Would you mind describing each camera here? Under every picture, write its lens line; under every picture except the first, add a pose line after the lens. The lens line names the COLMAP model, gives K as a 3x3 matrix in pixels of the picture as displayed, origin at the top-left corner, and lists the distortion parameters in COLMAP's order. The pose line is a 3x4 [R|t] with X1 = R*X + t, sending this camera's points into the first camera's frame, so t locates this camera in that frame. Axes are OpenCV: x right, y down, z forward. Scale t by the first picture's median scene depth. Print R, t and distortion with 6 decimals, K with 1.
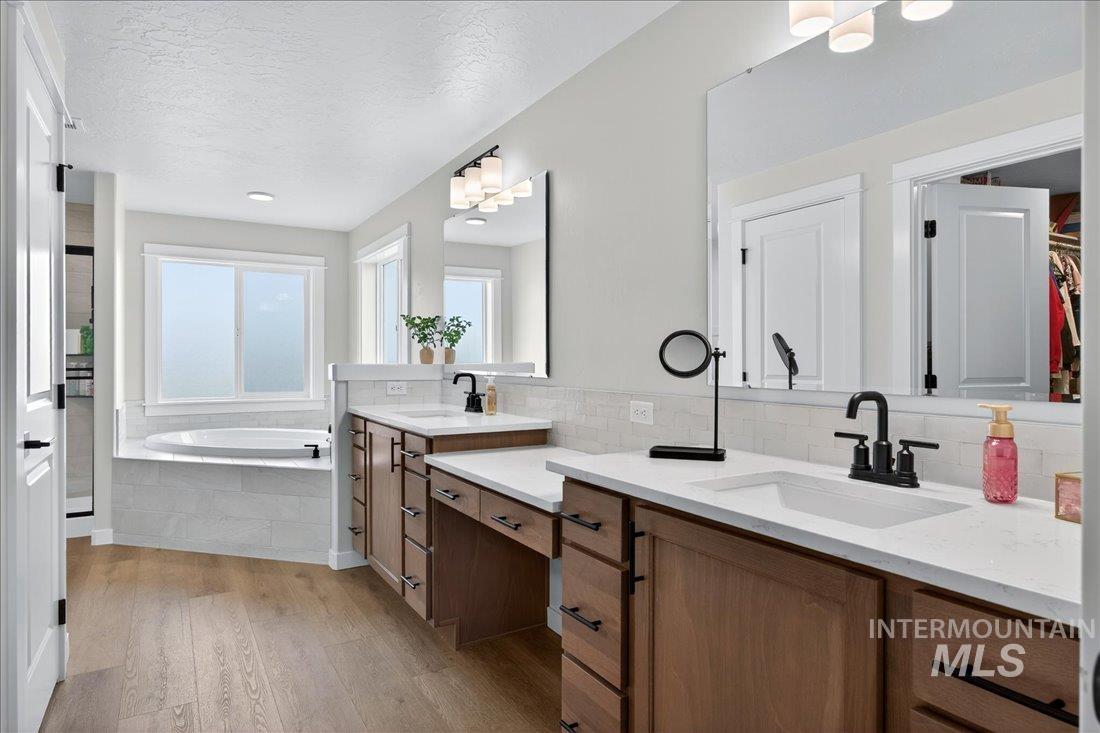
lens RADIAL K [[644.5, 0, 549.9], [0, 644.5, 363.9], [0, 0, 1]] dist [-0.017672, 0.011839]
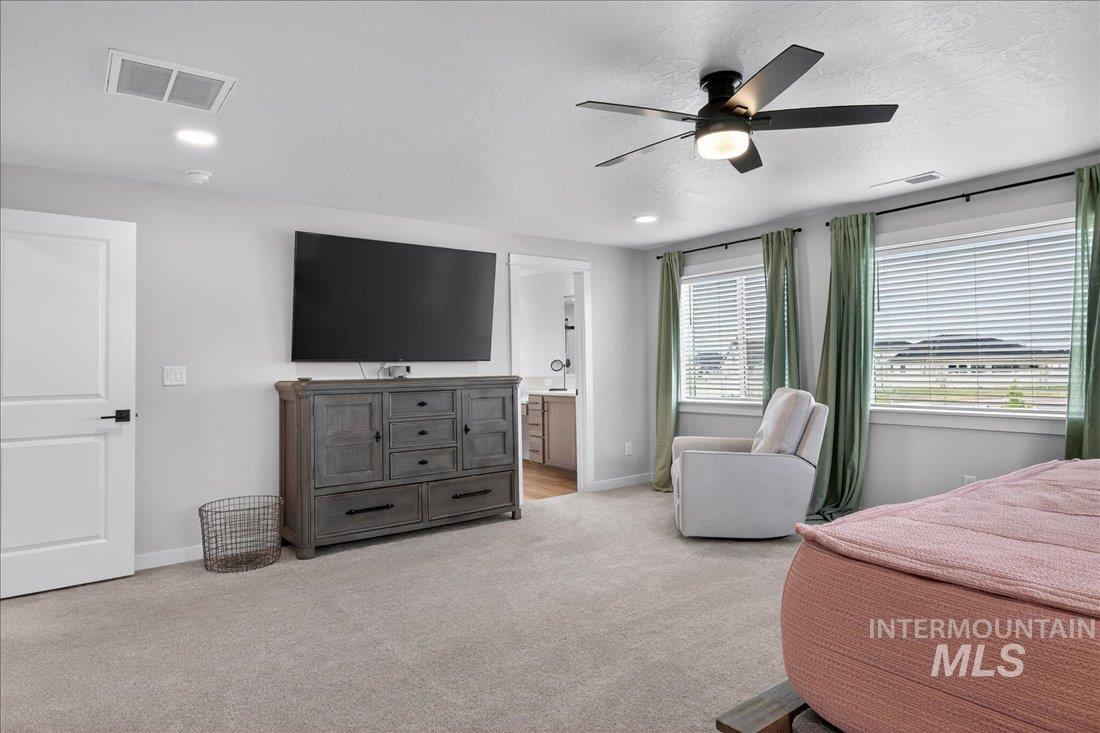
lens RADIAL K [[644.5, 0, 546.6], [0, 644.5, 367.9], [0, 0, 1]] dist [-0.017672, 0.011839]
pose [[0.993609, -0.018440, 0.111356, -0.388233], [0.018022, 0.999826, 0.004761, -0.029846], [-0.111425, -0.002724, 0.993769, -3.825400]]
